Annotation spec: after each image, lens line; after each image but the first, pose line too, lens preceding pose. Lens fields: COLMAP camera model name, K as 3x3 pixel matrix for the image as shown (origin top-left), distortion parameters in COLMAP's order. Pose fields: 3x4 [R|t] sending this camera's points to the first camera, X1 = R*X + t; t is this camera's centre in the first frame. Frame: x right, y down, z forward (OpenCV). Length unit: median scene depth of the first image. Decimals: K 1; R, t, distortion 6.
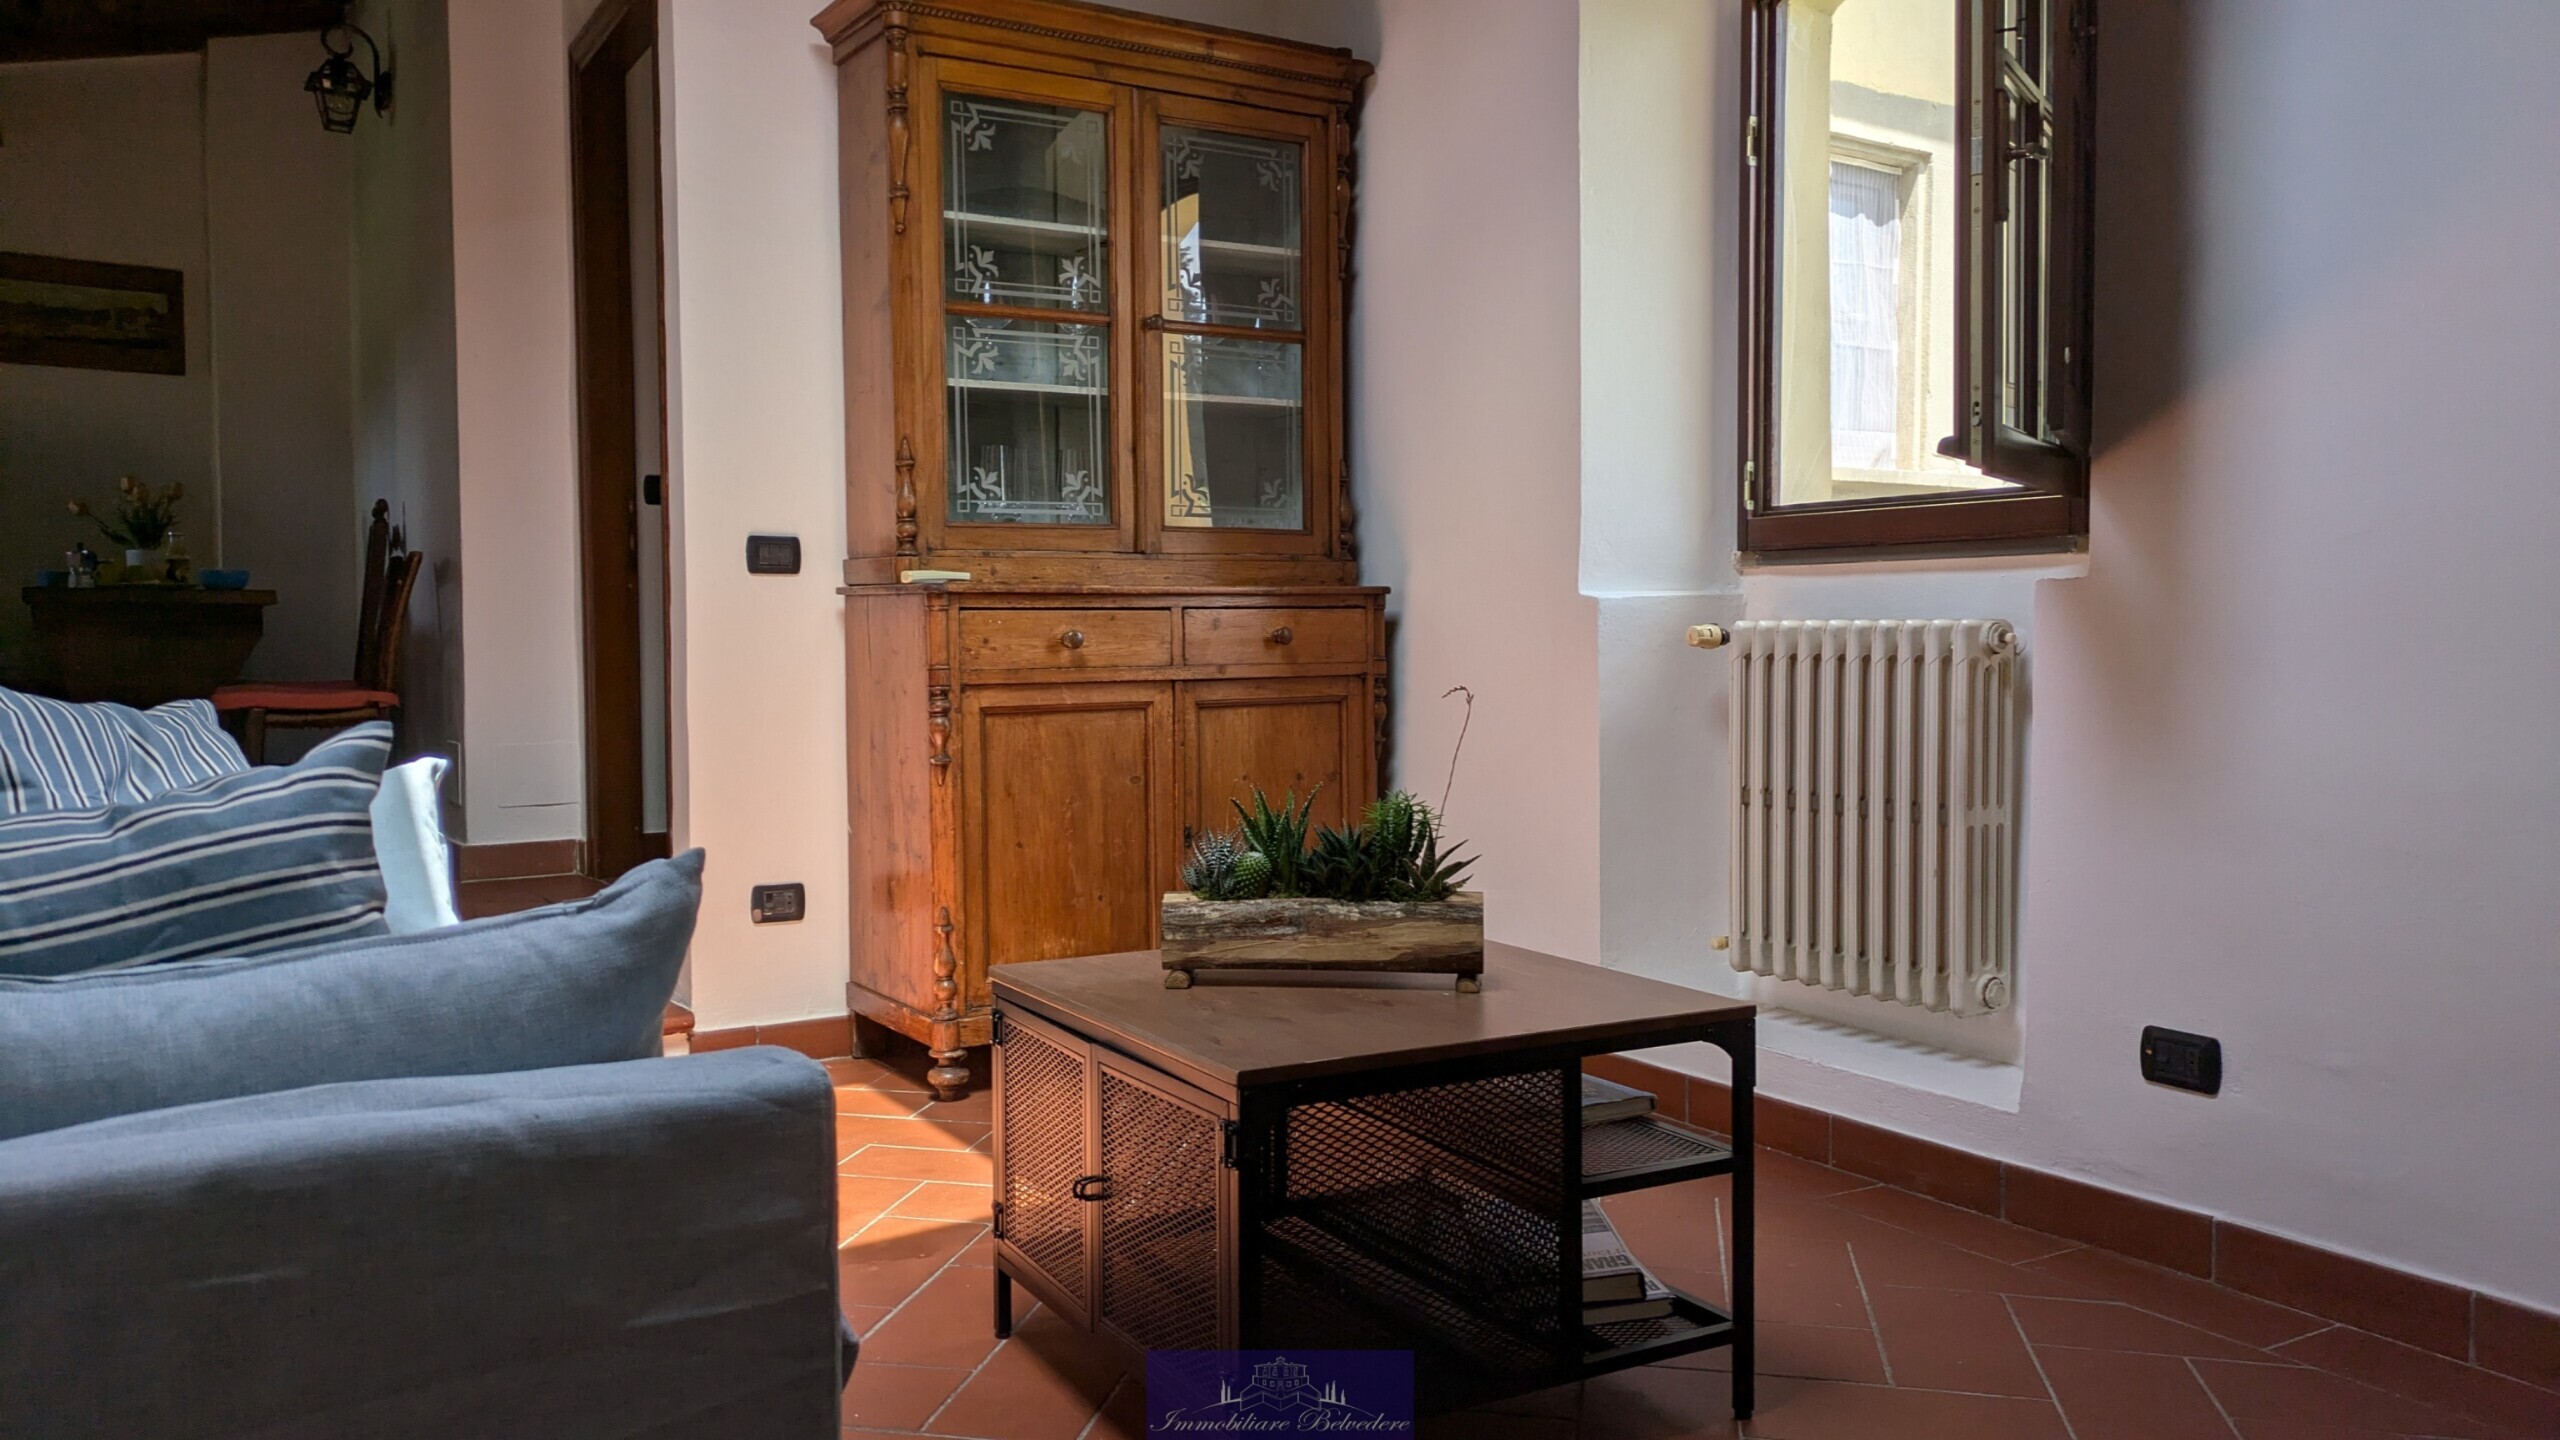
lens RADIAL K [[1890.7, 0, 1284.6], [0, 1890.7, 712.7], [0, 0, 1]] dist [0.054533, -0.050268]
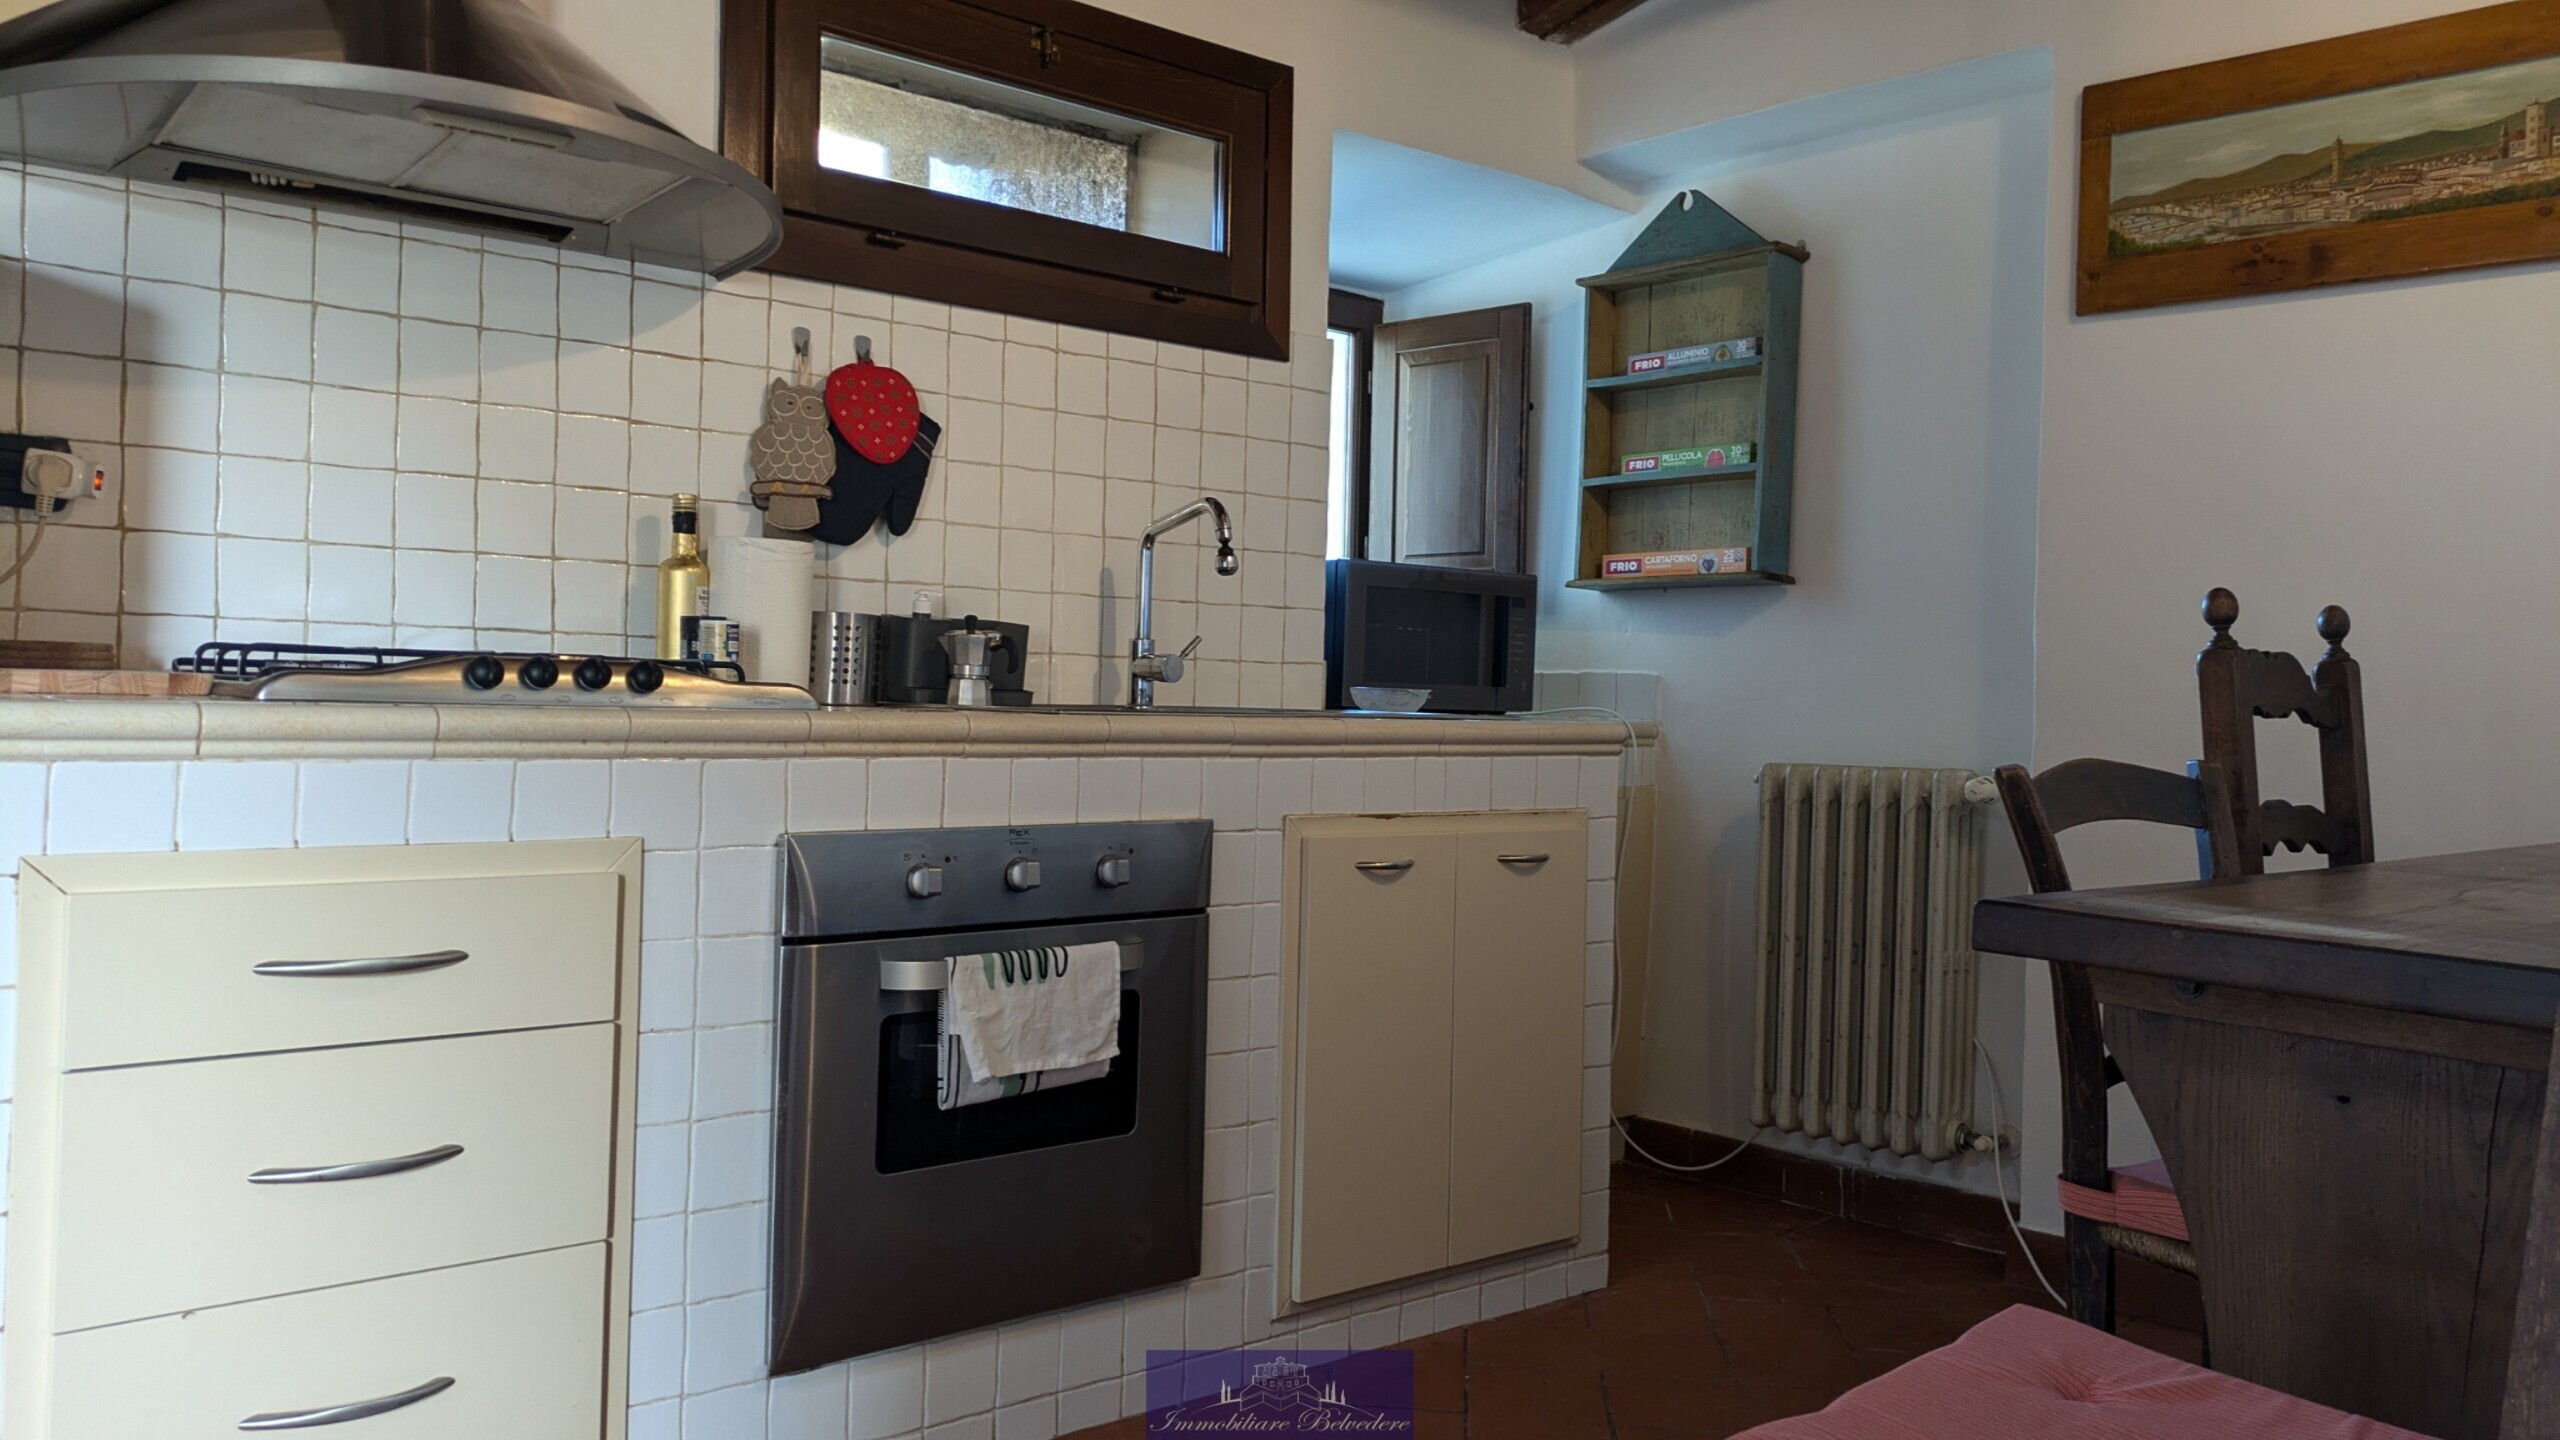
lens RADIAL K [[1890.7, 0, 1253.1], [0, 1890.7, 683.4], [0, 0, 1]] dist [0.054533, -0.050268]
pose [[0.153166, 0.004571, -0.988190, -0.256726], [-0.062333, 0.998043, -0.005044, -0.072845], [0.986233, 0.062369, 0.153151, 0.682737]]
